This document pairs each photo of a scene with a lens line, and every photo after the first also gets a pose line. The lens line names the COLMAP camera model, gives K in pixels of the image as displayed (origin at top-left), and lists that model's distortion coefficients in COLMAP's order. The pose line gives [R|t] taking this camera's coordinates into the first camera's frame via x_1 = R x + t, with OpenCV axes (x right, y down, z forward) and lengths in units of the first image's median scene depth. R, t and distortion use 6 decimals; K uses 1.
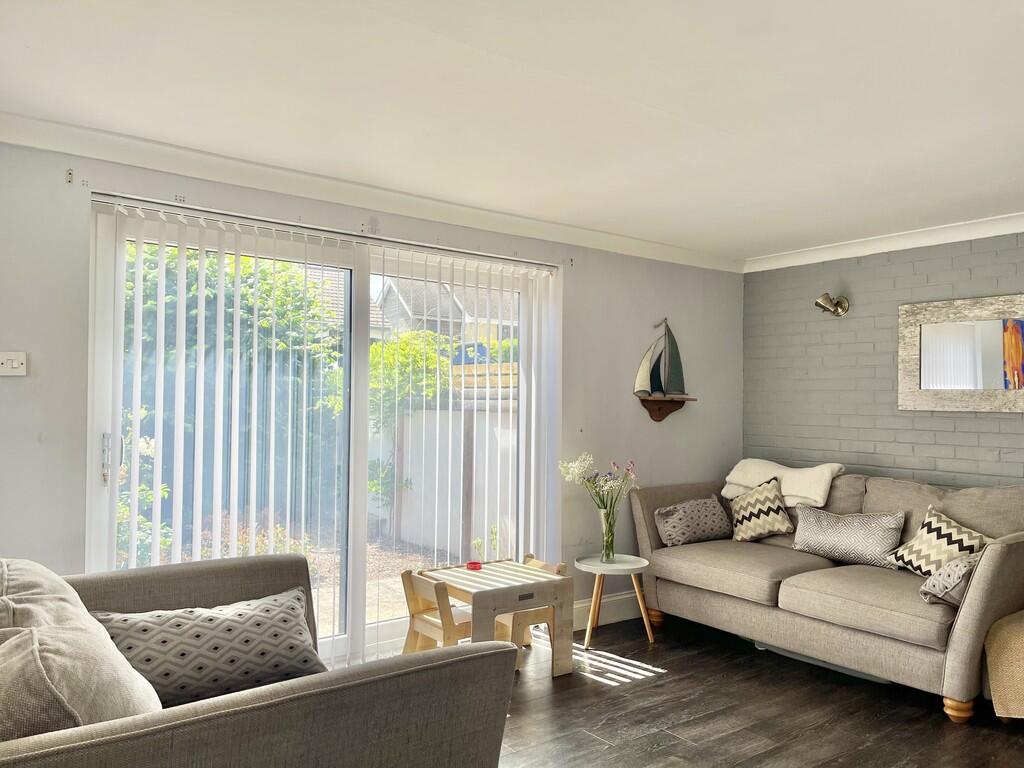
lens RADIAL K [[786.8, 0, 510.8], [0, 786.8, 388.7], [0, 0, 1]] dist [0.055241, -0.002697]
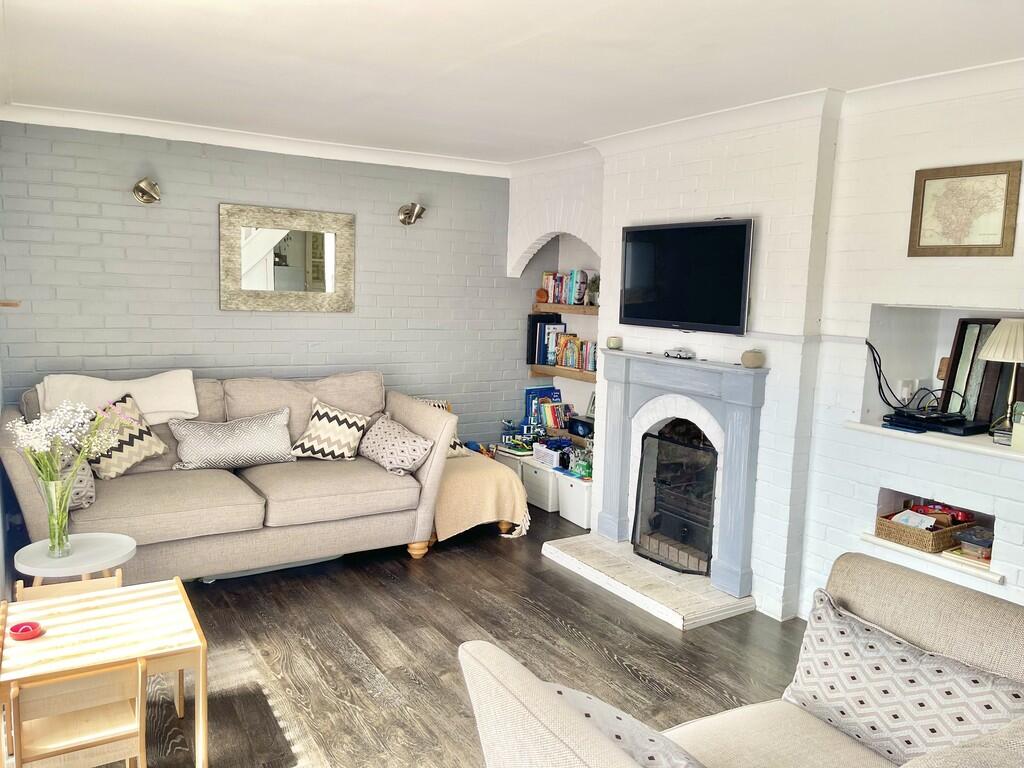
lens RADIAL K [[786.8, 0, 511.4], [0, 786.8, 377.7], [0, 0, 1]] dist [0.055241, -0.002697]
pose [[0.096498, -0.118644, 0.988237, -0.561167], [-0.044505, 0.991363, 0.123365, -0.033526], [-0.994338, -0.055886, 0.090384, 0.639624]]
